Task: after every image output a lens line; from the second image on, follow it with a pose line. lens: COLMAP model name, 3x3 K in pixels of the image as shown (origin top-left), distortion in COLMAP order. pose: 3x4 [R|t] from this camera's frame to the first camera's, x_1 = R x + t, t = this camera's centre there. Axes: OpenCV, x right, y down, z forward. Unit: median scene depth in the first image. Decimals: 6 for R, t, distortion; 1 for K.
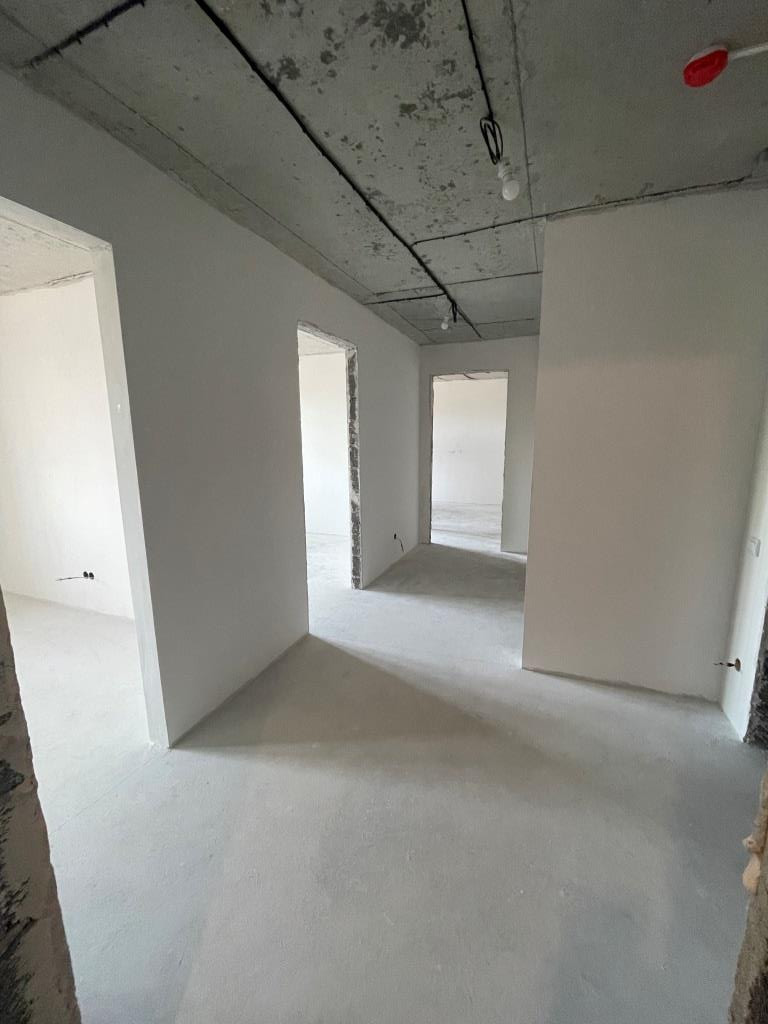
lens RADIAL K [[410.3, 0, 384.0], [0, 410.3, 513.3], [0, 0, 1]] dist [0.001431, 0.000030]
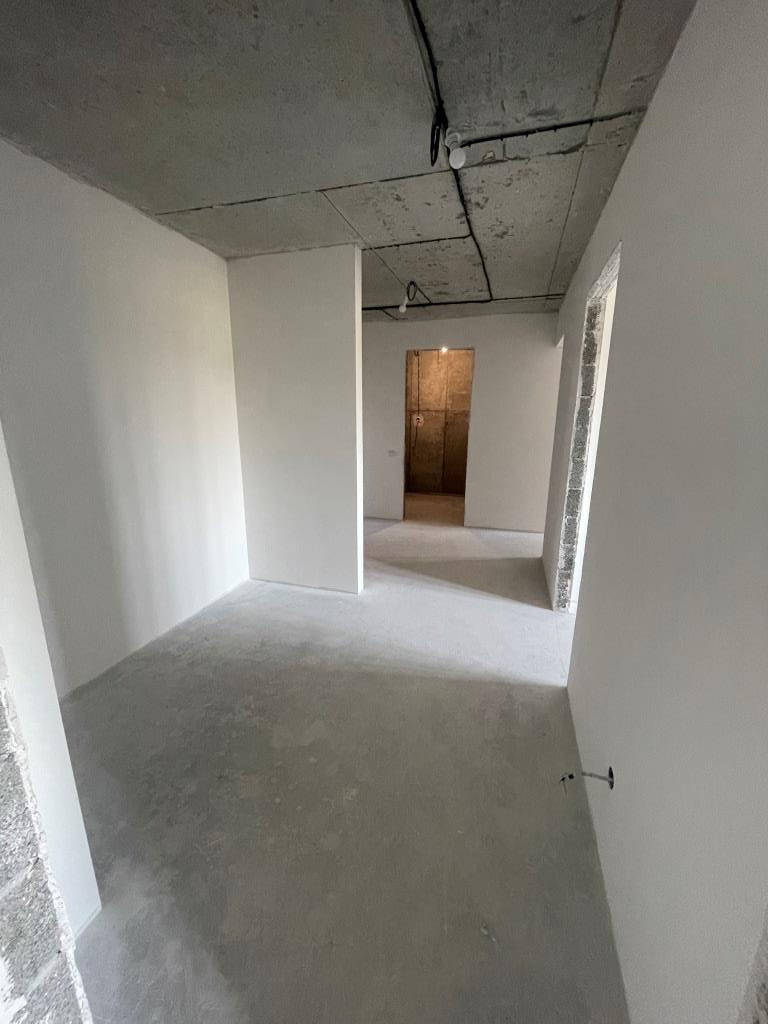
lens RADIAL K [[410.3, 0, 379.1], [0, 410.3, 511.1], [0, 0, 1]] dist [0.001431, 0.000030]
pose [[-0.997541, 0.022900, -0.066232, 0.349378], [-0.006704, 0.909587, 0.415459, -0.391961], [0.069758, 0.414882, -0.907197, 2.018264]]
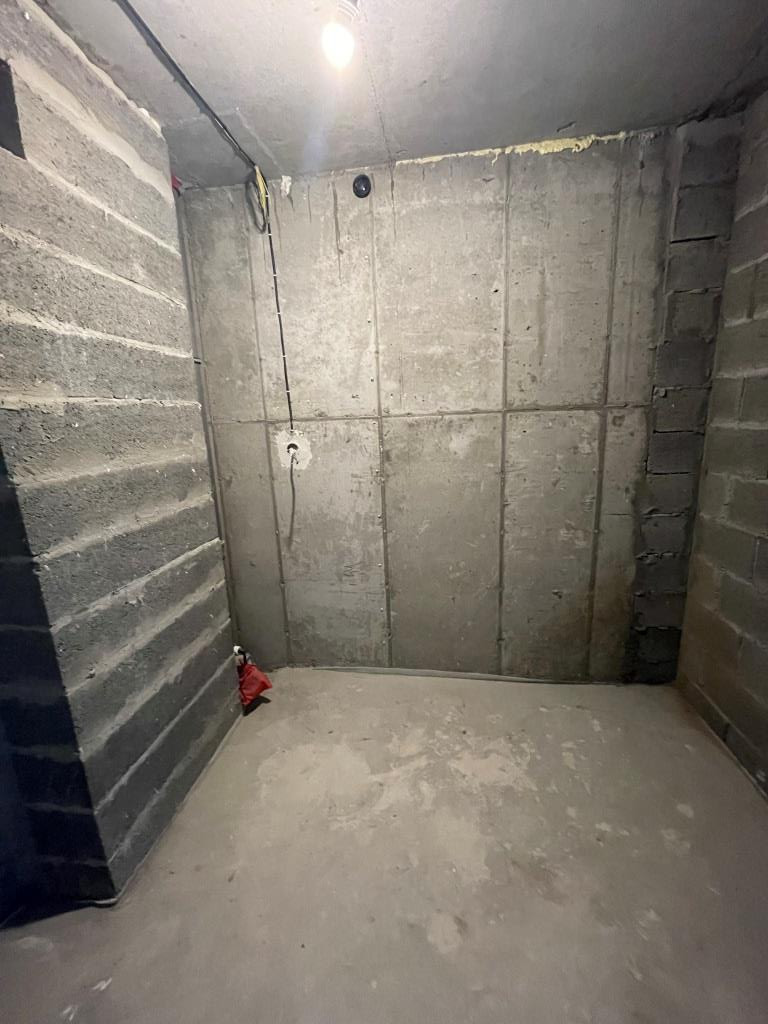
lens RADIAL K [[410.3, 0, 386.5], [0, 410.3, 508.7], [0, 0, 1]] dist [0.001431, 0.000030]
pose [[-0.969766, 0.103768, -0.220875, 0.119986], [0.007986, 0.918102, 0.396264, -0.204143], [0.243905, 0.382519, -0.891173, 1.044088]]
